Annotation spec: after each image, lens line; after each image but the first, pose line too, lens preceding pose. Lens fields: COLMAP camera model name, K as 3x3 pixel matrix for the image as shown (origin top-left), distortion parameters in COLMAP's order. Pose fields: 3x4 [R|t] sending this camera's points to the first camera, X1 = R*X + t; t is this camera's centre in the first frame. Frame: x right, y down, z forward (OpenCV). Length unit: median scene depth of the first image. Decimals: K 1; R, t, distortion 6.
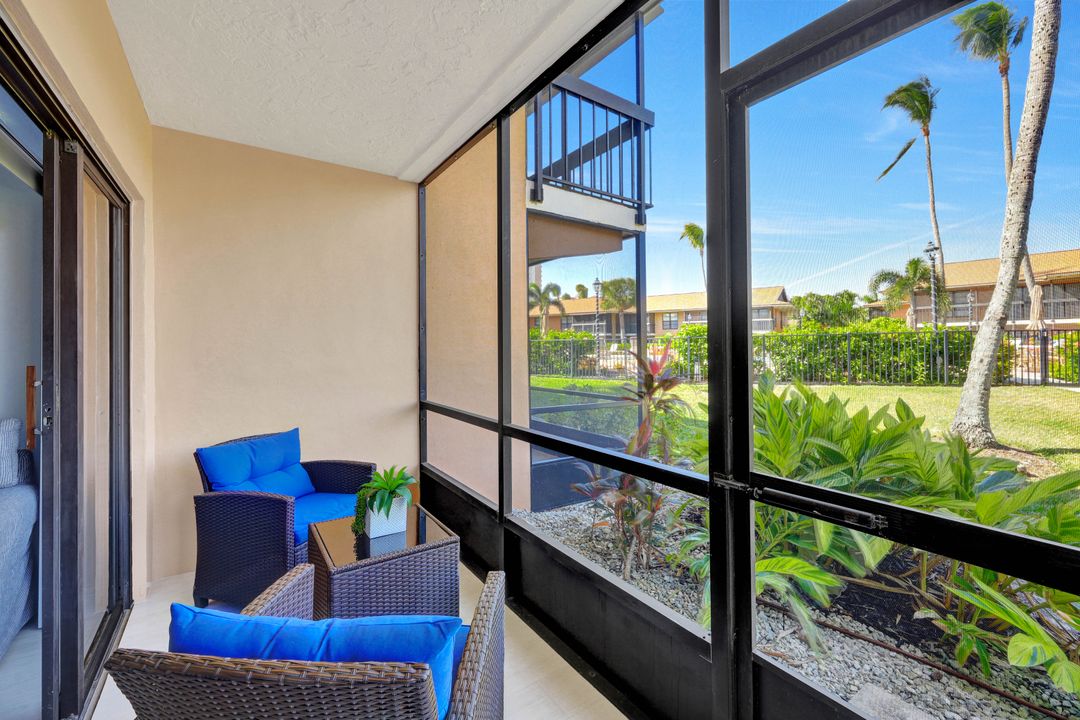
lens RADIAL K [[433.3, 0, 541.7], [0, 433.3, 344.7], [0, 0, 1]] dist [-0.003495, -0.000569]
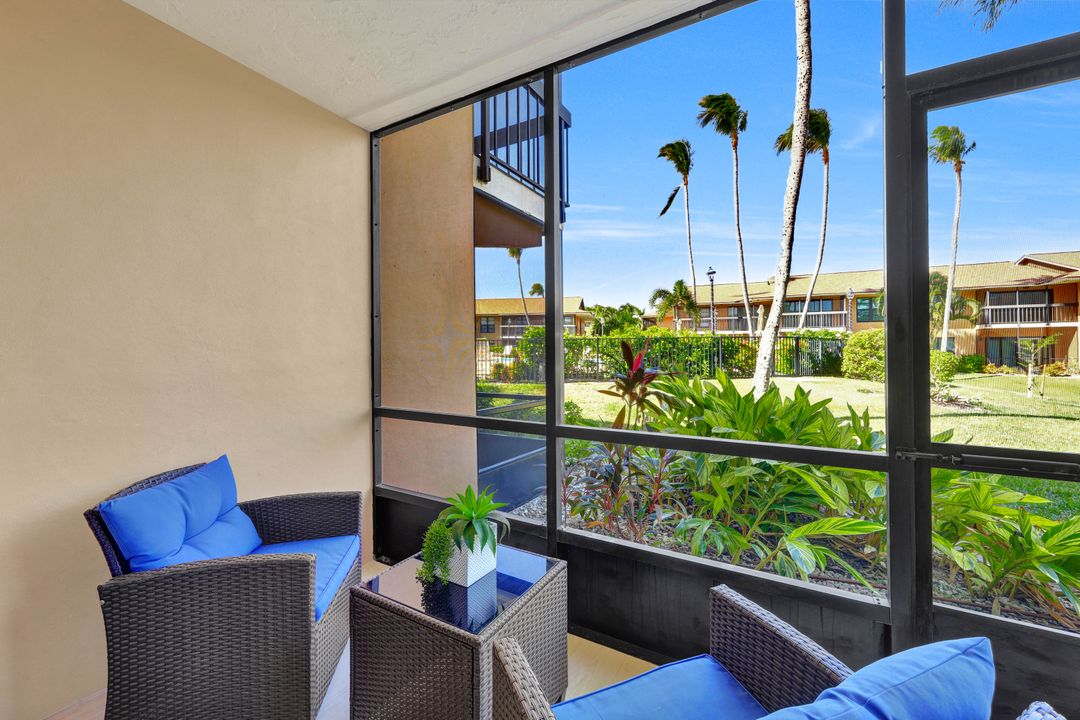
lens RADIAL K [[428.6, 0, 536.1], [0, 428.6, 351.2], [0, 0, 1]] dist [0.001106, -0.002610]
pose [[0.909819, 0.000147, 0.415004, -0.174767], [-0.002994, 0.999976, 0.006209, 0.011098], [-0.414994, -0.006892, 0.909798, 0.084046]]
